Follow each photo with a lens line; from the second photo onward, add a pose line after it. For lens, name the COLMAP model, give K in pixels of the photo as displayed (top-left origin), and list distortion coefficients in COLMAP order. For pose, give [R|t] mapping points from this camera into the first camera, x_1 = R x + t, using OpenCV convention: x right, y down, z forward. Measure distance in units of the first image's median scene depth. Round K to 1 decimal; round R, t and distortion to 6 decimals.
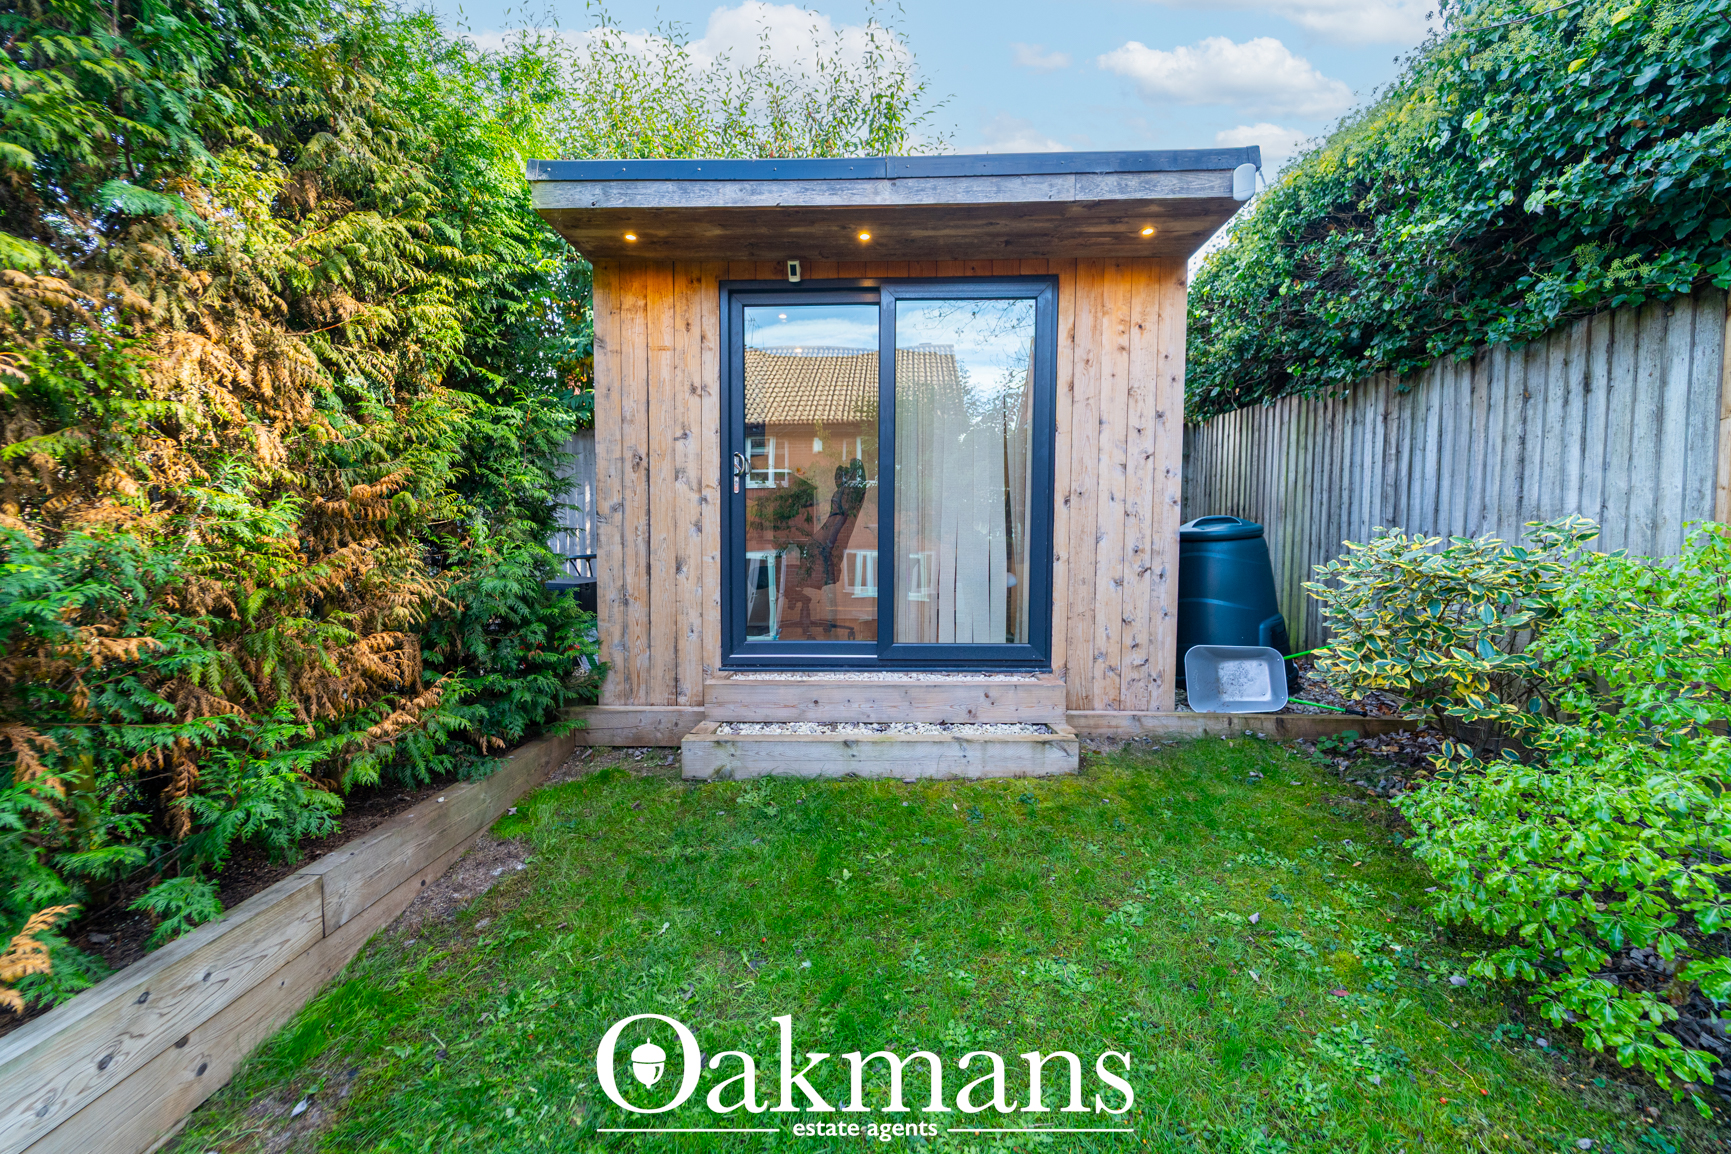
lens RADIAL K [[709.2, 0, 868.5], [0, 709.2, 575.2], [0, 0, 1]] dist [0.000516, -0.000691]
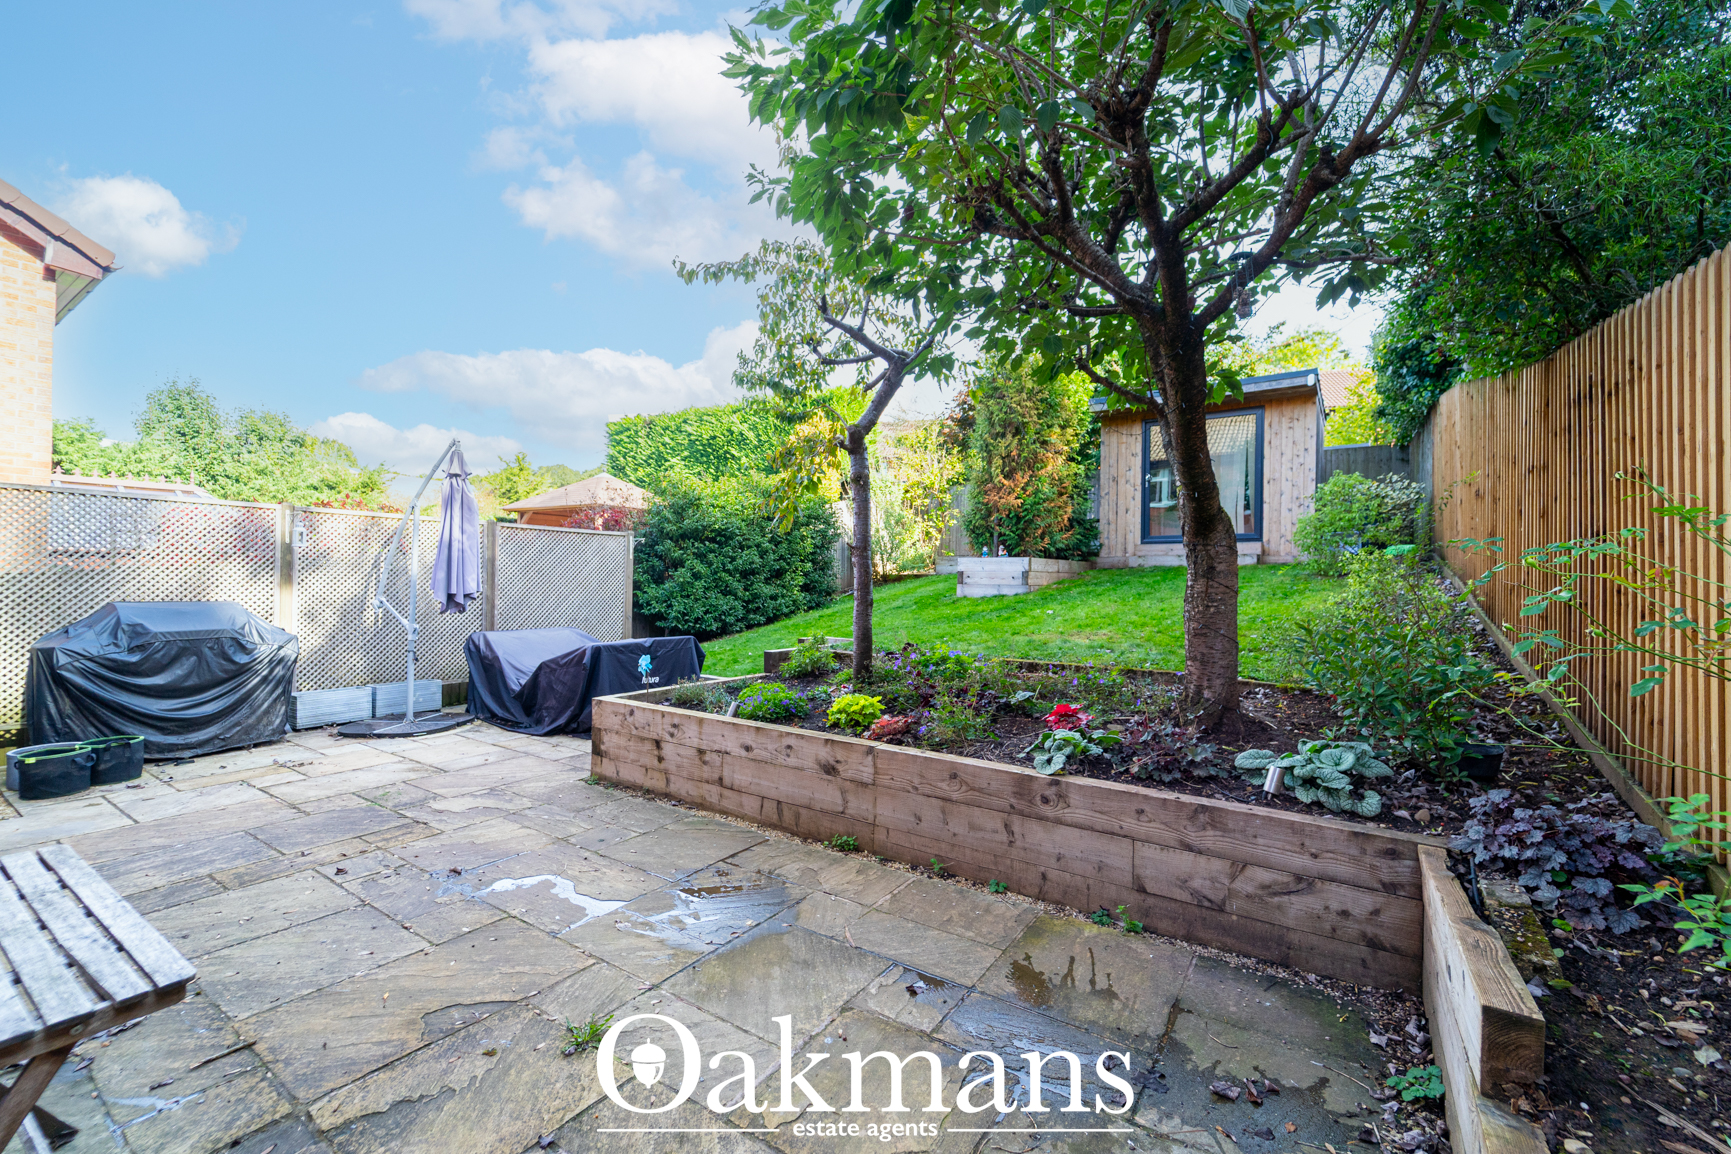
lens RADIAL K [[709.2, 0, 868.5], [0, 709.2, 575.2], [0, 0, 1]] dist [0.000516, -0.000691]
pose [[0.839493, 0.005519, -0.543342, 0.475690], [-0.035824, 0.998335, -0.045211, 0.450230], [0.542188, 0.057419, 0.838293, -2.217366]]
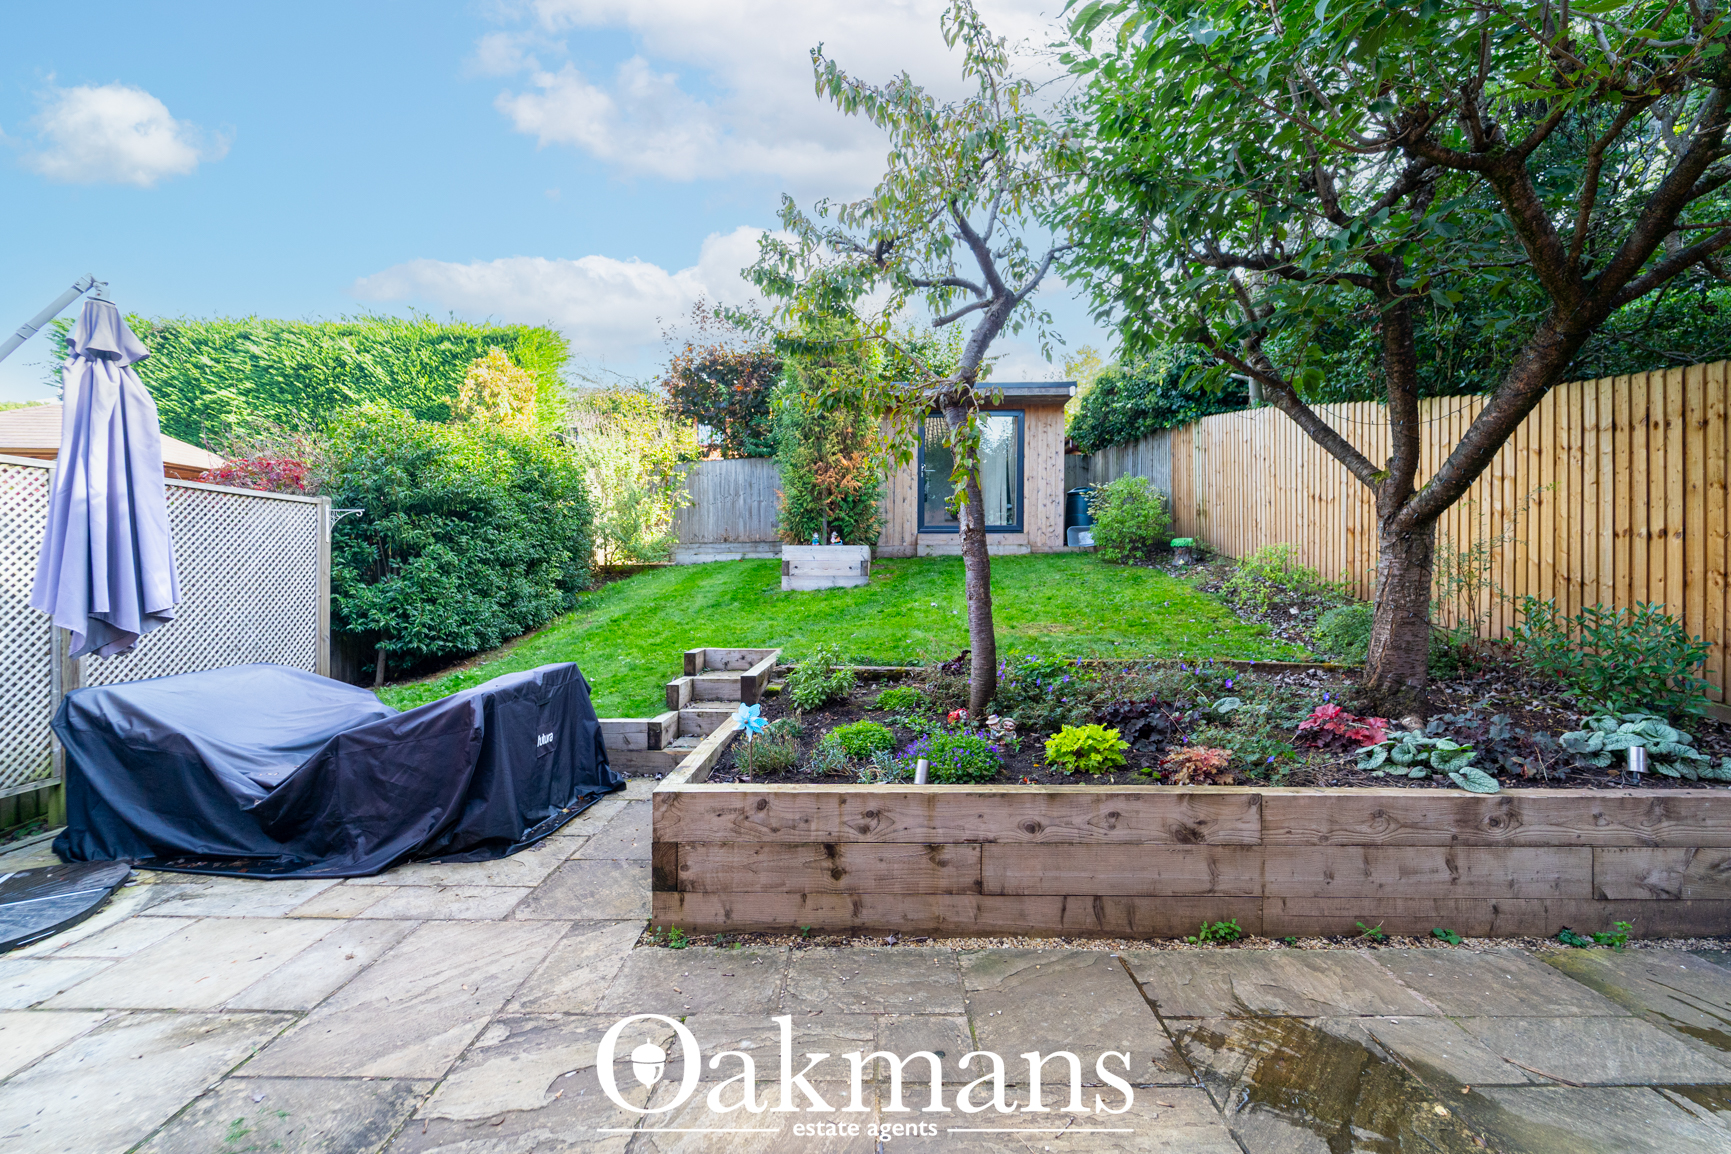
lens RADIAL K [[717.8, 0, 870.1], [0, 717.8, 572.8], [0, 0, 1]] dist [-0.000237, -0.000799]
pose [[0.999930, -0.000096, 0.011814, -0.453975], [0.000621, 0.999011, -0.044455, 0.445003], [-0.011798, 0.044459, 0.998942, -2.130829]]
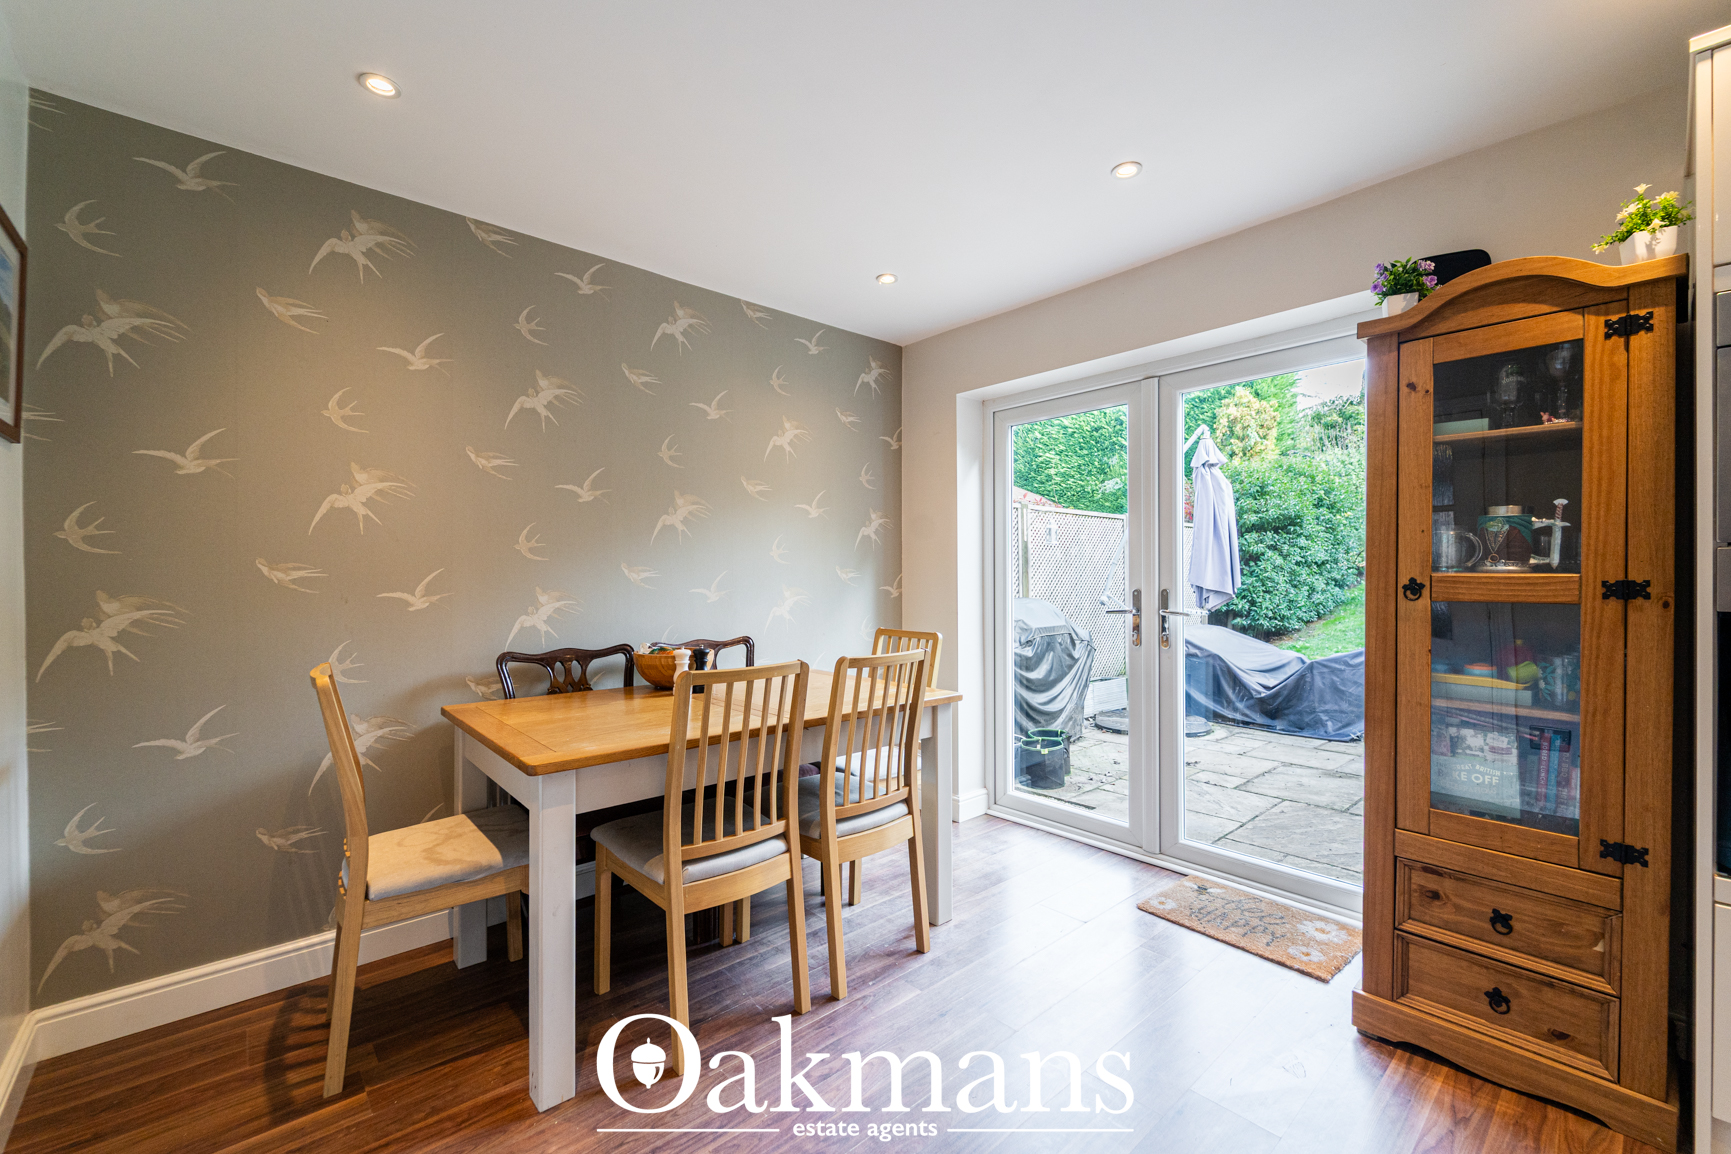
lens RADIAL K [[709.2, 0, 868.5], [0, 709.2, 575.2], [0, 0, 1]] dist [0.000516, -0.000691]
pose [[0.673916, -0.005999, -0.738784, -0.620394], [-0.029163, 0.998972, -0.034713, 0.502471], [0.738232, 0.044939, 0.673048, -3.014940]]
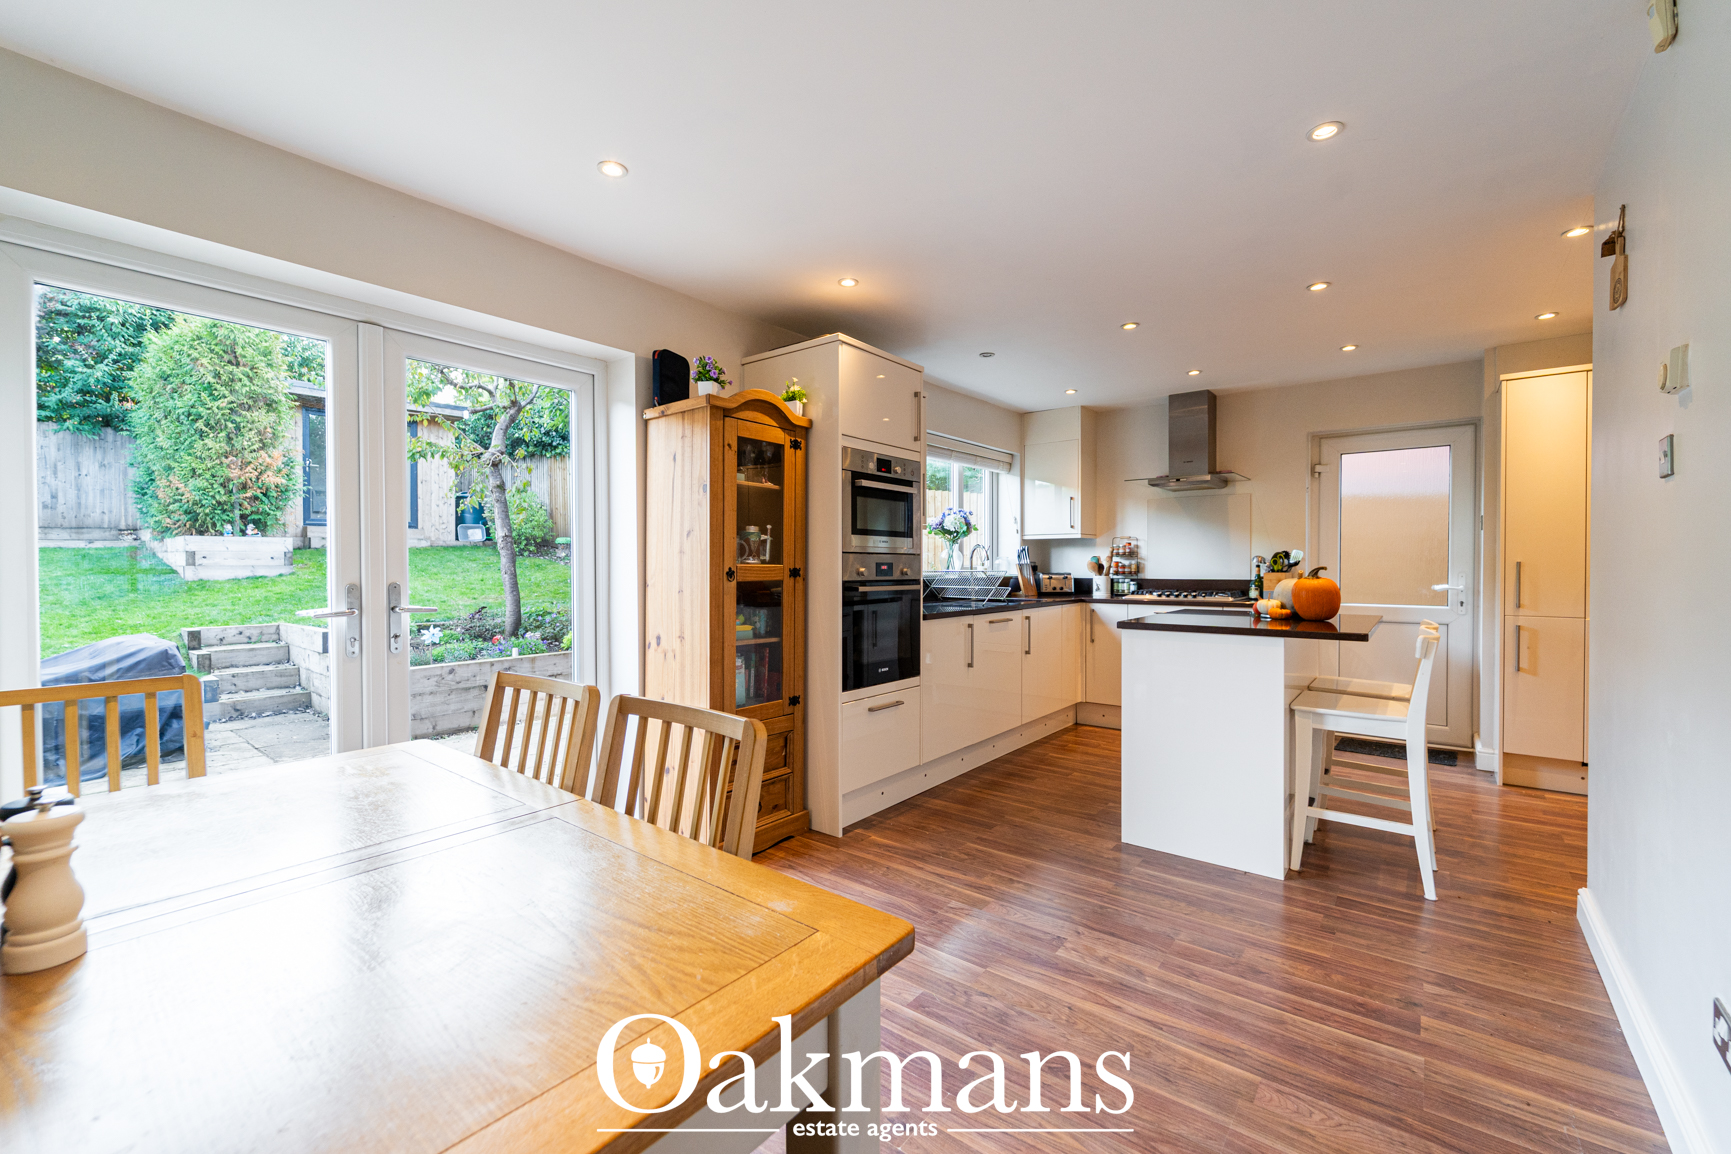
lens RADIAL K [[709.2, 0, 868.5], [0, 709.2, 575.2], [0, 0, 1]] dist [0.000516, -0.000691]
pose [[0.610257, -0.017597, 0.792008, -1.203736], [0.041813, 0.999075, -0.010020, 0.499349], [-0.791100, 0.039231, 0.610428, -3.001116]]
